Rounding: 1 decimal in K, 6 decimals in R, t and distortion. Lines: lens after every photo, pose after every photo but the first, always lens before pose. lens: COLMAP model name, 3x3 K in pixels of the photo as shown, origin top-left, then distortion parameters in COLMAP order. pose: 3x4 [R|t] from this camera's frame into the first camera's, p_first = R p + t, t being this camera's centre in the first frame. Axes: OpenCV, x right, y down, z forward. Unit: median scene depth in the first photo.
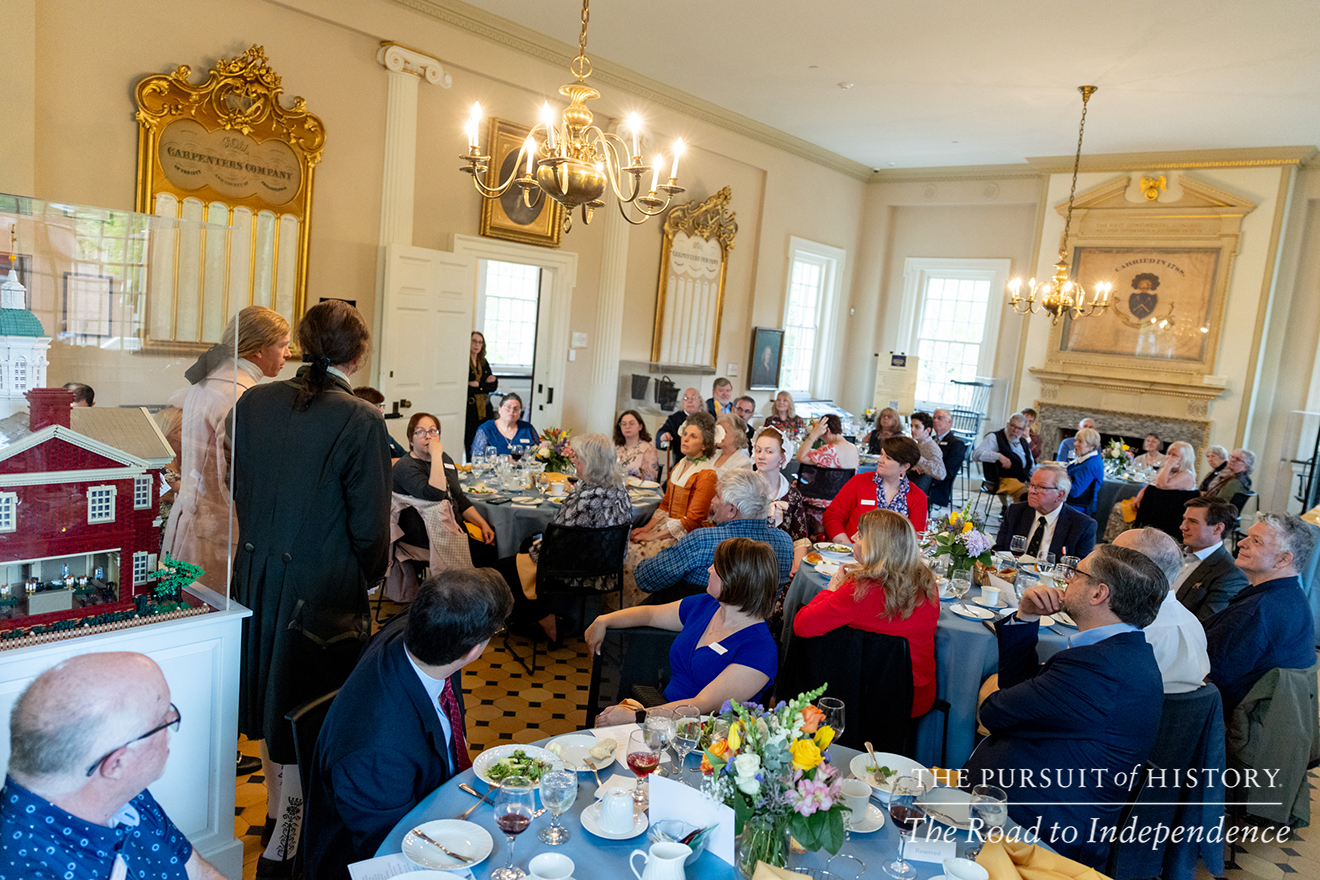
lens RADIAL K [[903.3, 0, 660.0], [0, 903.3, 440.0], [0, 0, 1]] dist [0.005425, 0.004448]
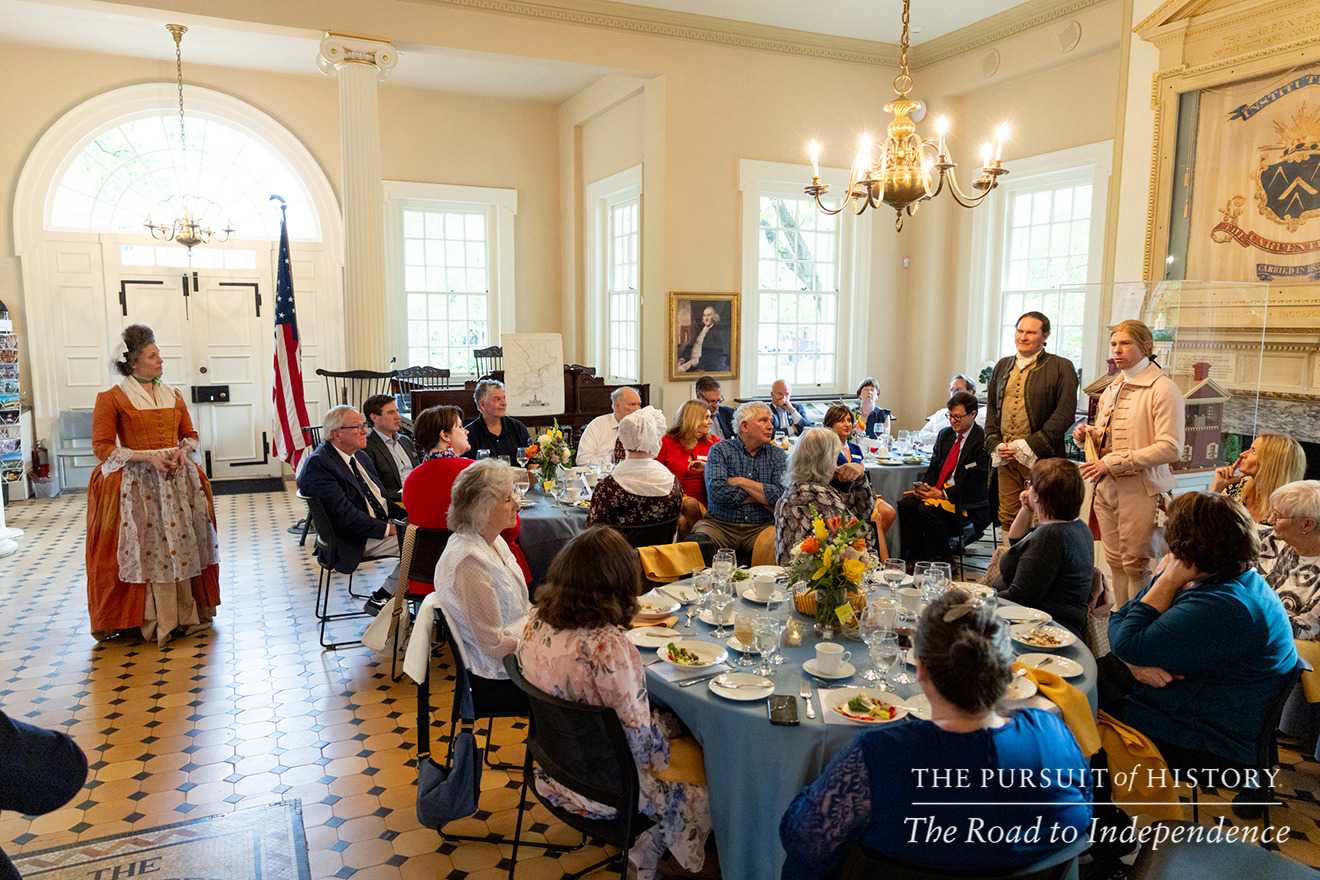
lens RADIAL K [[885.4, 0, 688.3], [0, 885.4, 441.6], [0, 0, 1]] dist [-0.005543, 0.000130]
pose [[0.913558, -0.029279, -0.405653, 0.397496], [0.025400, 0.999566, -0.014943, -0.004325], [0.405914, 0.003348, 0.913905, 0.397629]]
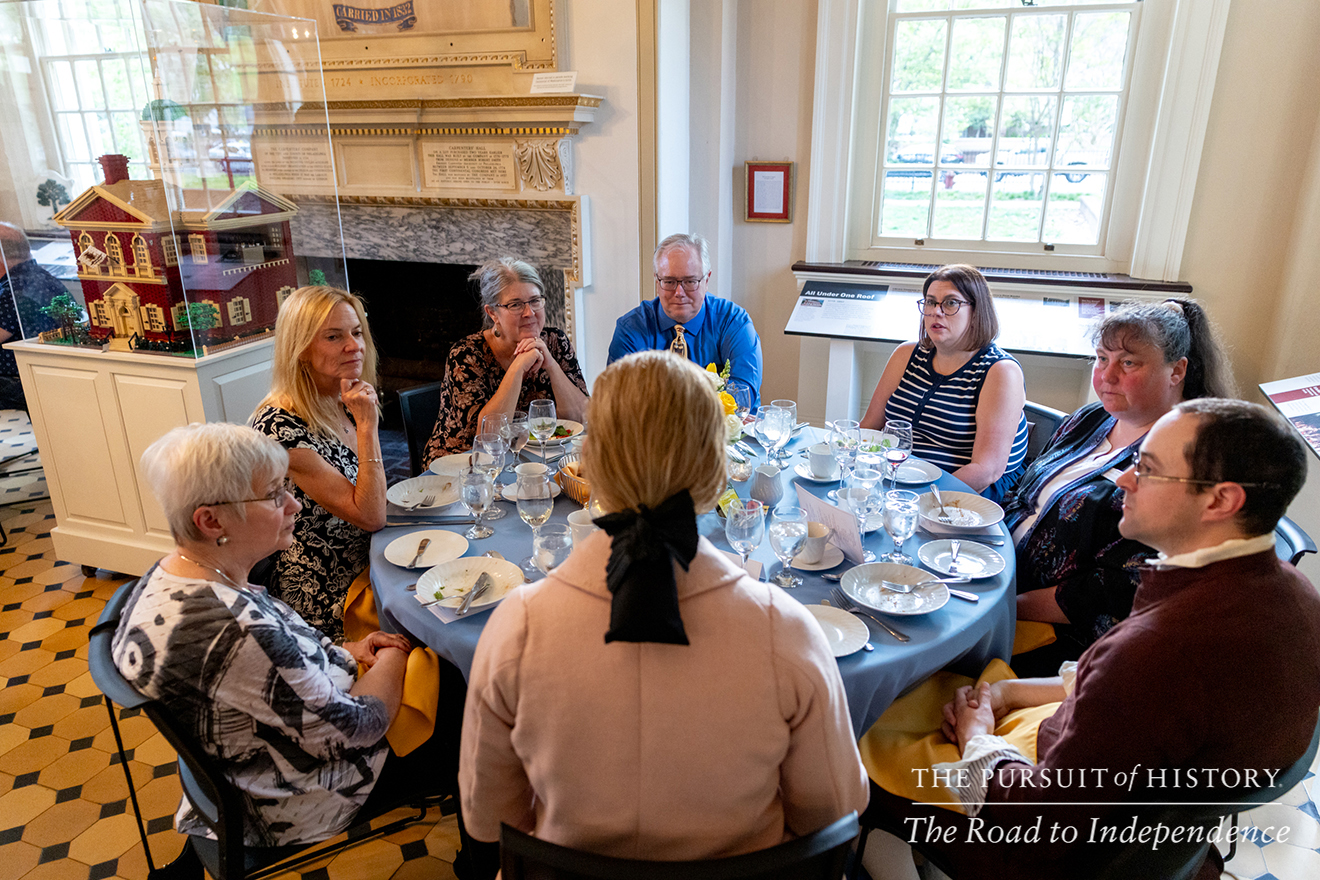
lens RADIAL K [[908.0, 0, 660.7], [0, 908.0, 450.5], [0, 0, 1]] dist [-0.000360, -0.004443]
pose [[0.939495, -0.203869, 0.275295, 0.478838], [0.133199, 0.957796, 0.254726, -0.011277], [-0.315607, -0.202645, 0.926999, 0.583274]]
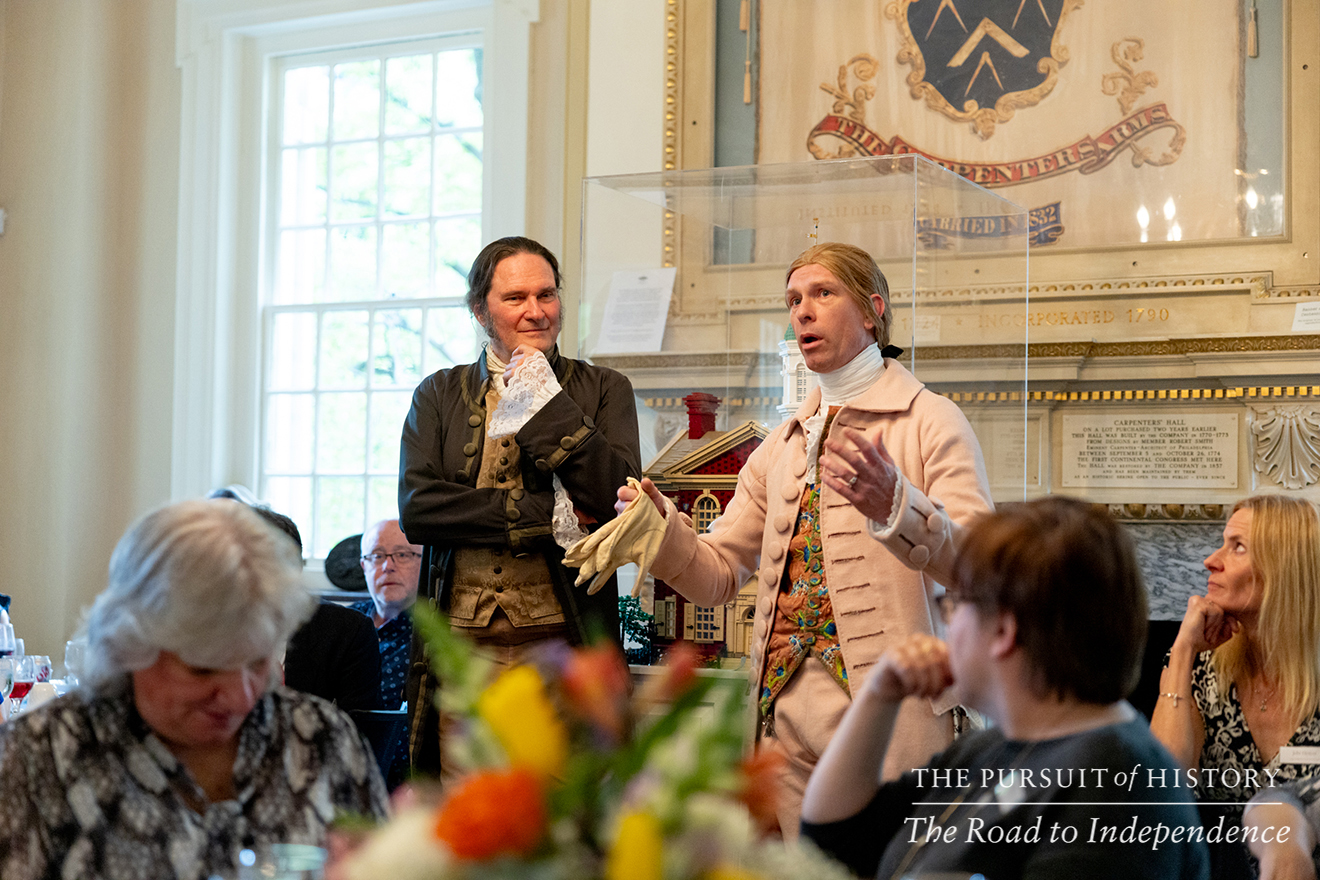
lens RADIAL K [[2081.0, 0, 660.0], [0, 2081.0, 440.0], [0, 0, 1]] dist [-0.021296, 0.029760]
pose [[0.975094, -0.063337, 0.212556, 0.321201], [0.096431, 0.984104, -0.149135, 0.019759], [-0.199731, 0.165917, 0.965701, 0.519482]]
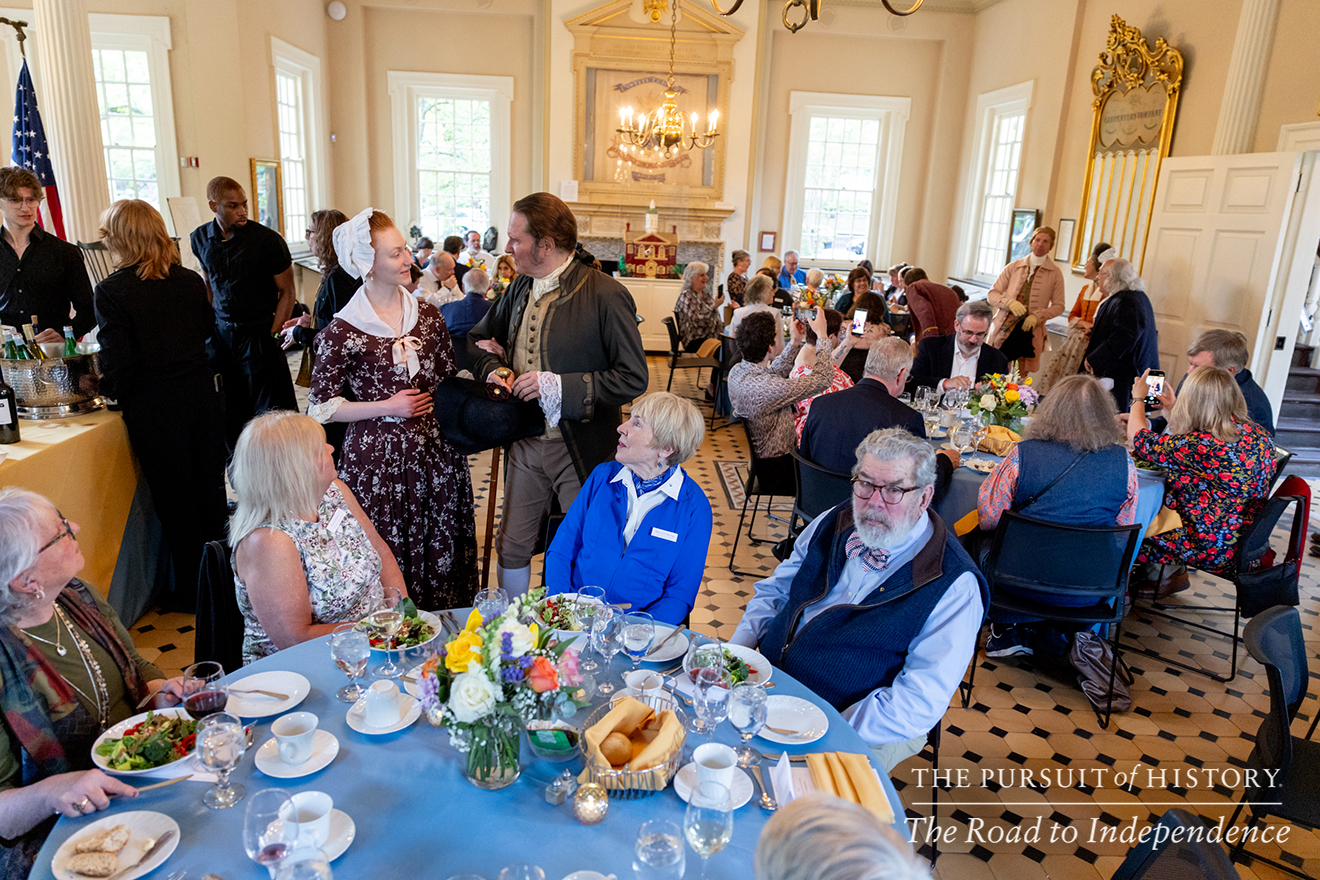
lens RADIAL K [[939.0, 0, 660.0], [0, 939.0, 440.0], [0, 0, 1]] dist [0.046123, -0.001390]
pose [[0.728769, -0.223953, 0.647102, -0.222973], [0.104542, 0.970316, 0.218078, -0.040664], [-0.676732, -0.091279, 0.730549, 0.178925]]
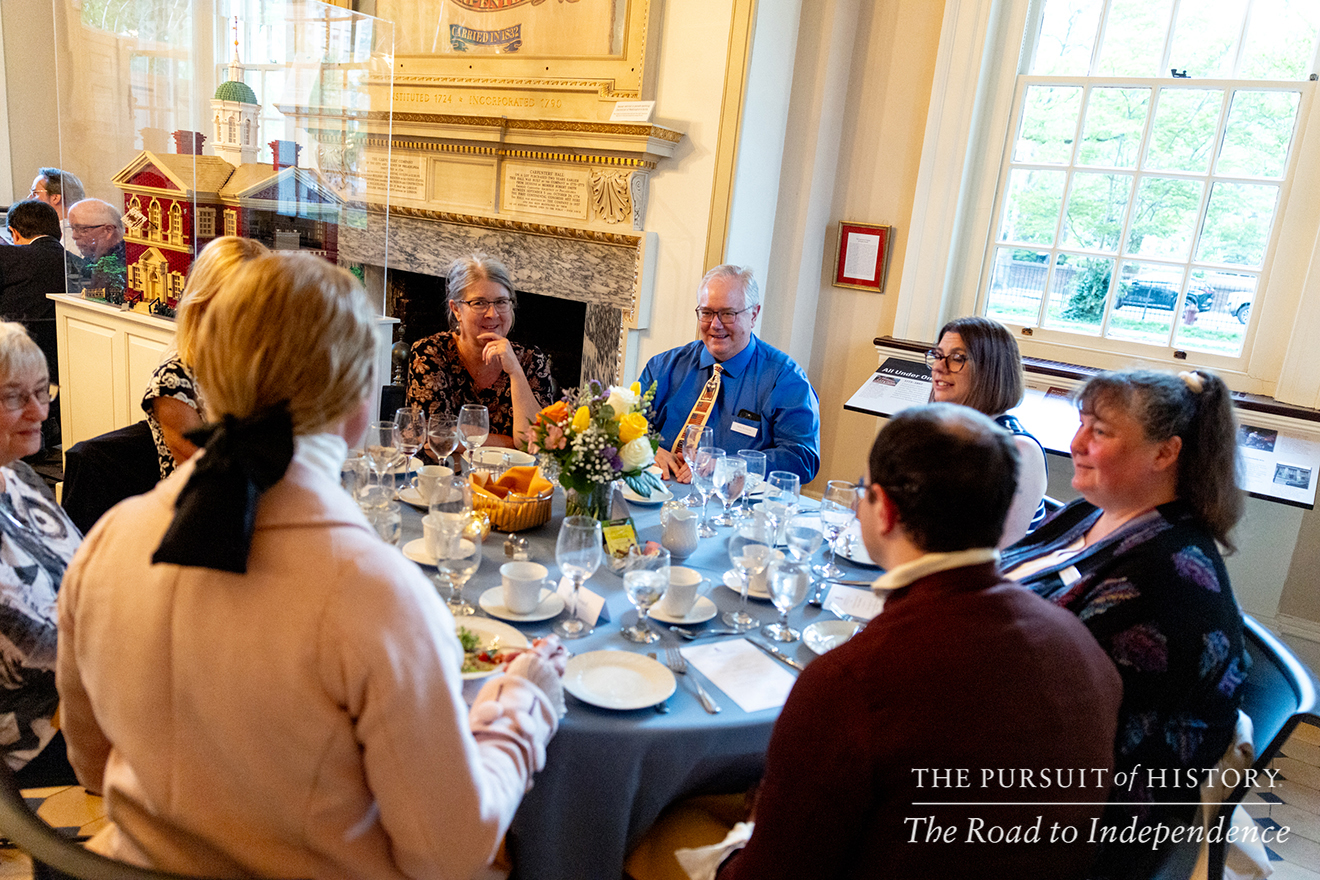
lens RADIAL K [[980.8, 0, 660.0], [0, 980.8, 440.0], [0, 0, 1]] dist [0.007907, -0.002125]
pose [[0.993720, -0.019632, 0.110163, 0.527620], [0.005656, 0.992044, 0.125768, 0.008513], [-0.111755, -0.124355, 0.985924, 0.578707]]
